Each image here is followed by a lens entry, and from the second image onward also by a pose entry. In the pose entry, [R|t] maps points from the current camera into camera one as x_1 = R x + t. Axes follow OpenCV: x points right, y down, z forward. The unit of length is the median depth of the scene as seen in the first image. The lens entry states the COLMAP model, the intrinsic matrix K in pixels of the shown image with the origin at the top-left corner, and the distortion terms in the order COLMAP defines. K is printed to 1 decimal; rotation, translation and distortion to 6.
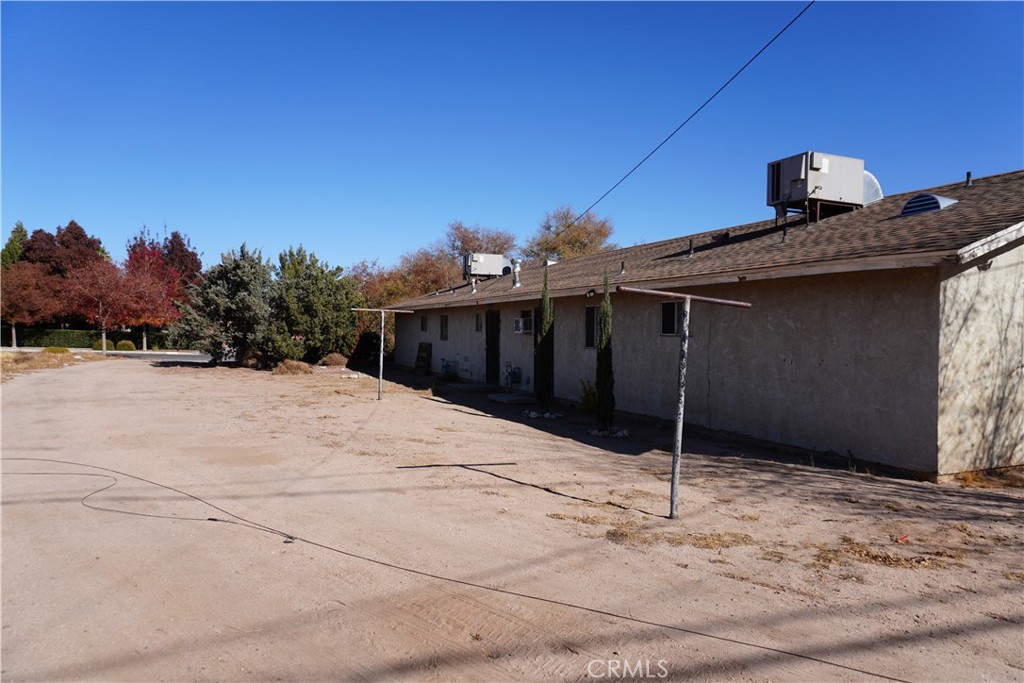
lens RADIAL K [[684.1, 0, 510.9], [0, 684.1, 344.8], [0, 0, 1]] dist [-0.051171, 0.033460]
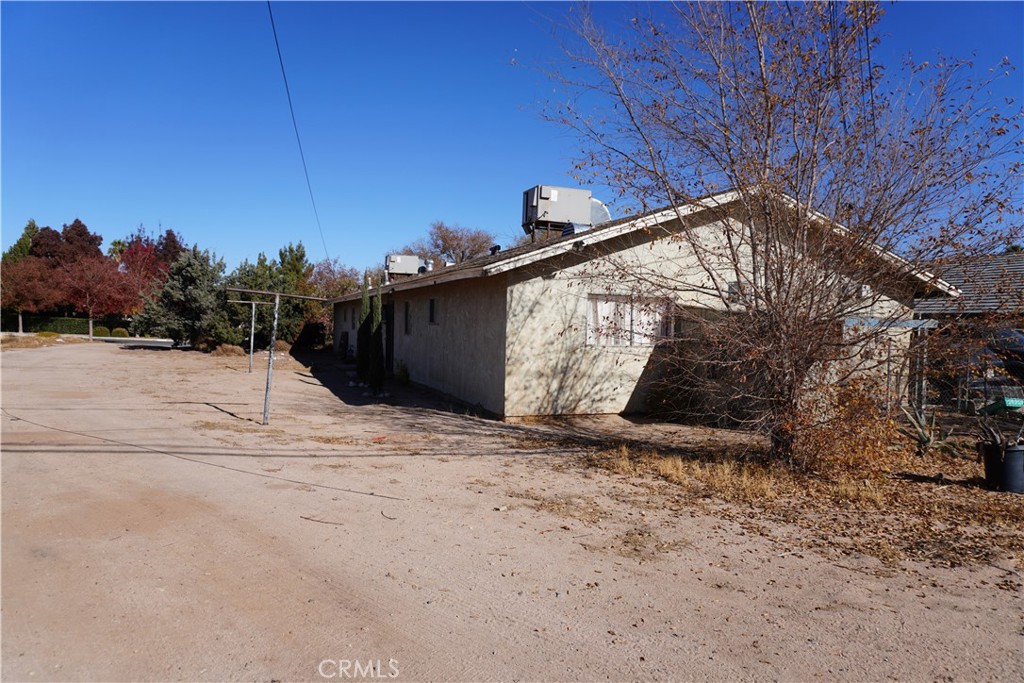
lens RADIAL K [[684.1, 0, 511.4], [0, 684.1, 348.0], [0, 0, 1]] dist [-0.051171, 0.033460]
pose [[0.999099, 0.016465, -0.039111, 0.199986], [-0.016046, 0.999811, 0.010984, 0.007137], [0.039285, -0.010347, 0.999174, -0.145524]]
